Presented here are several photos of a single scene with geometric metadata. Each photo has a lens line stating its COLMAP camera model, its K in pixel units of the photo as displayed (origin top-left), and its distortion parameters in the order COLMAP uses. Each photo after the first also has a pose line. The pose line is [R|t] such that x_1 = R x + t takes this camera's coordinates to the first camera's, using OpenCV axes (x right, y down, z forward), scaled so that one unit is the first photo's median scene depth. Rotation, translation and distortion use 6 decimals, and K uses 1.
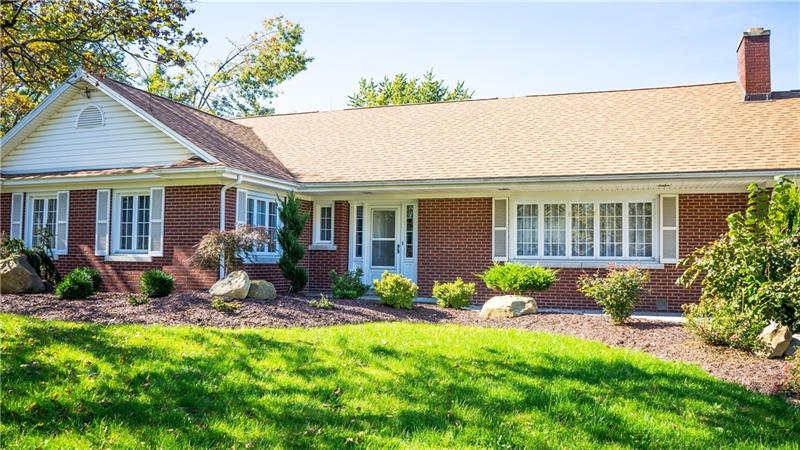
lens RADIAL K [[646.5, 0, 401.1], [0, 646.5, 232.0], [0, 0, 1]] dist [-0.095415, 0.026624]
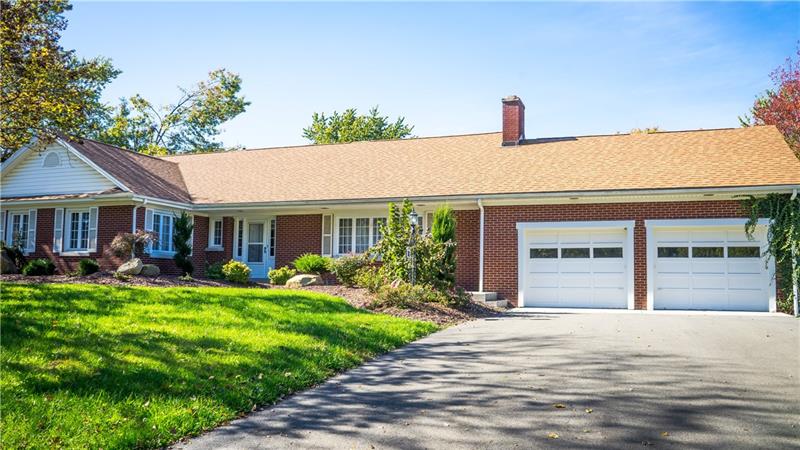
lens RADIAL K [[646.5, 0, 403.2], [0, 646.5, 229.2], [0, 0, 1]] dist [-0.095415, 0.026624]
pose [[0.999903, 0.000775, 0.013903, 0.304651], [-0.000220, 0.999203, -0.039927, 0.039562], [-0.013923, 0.039920, 0.999106, -0.468869]]
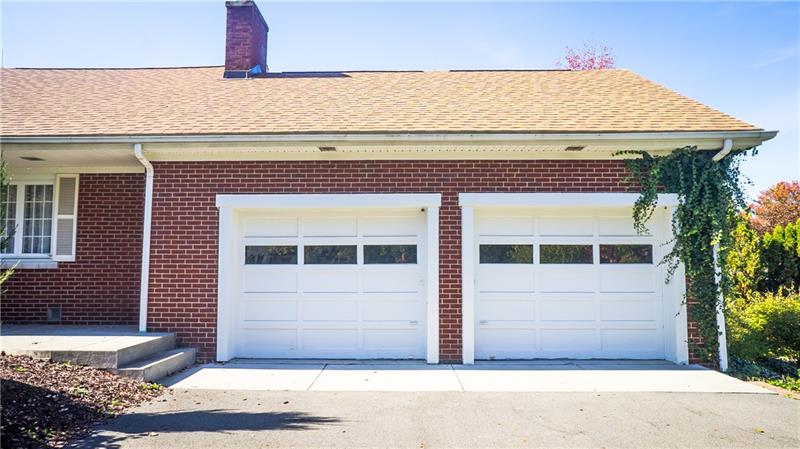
lens RADIAL K [[538.4, 0, 398.1], [0, 538.4, 228.1], [0, 0, 1]] dist [-0.004492, -0.001469]
pose [[0.939010, 0.011194, 0.343707, 0.525941], [0.000005, 0.999470, -0.032564, 0.026985], [-0.343889, 0.030580, 0.938512, 0.214165]]
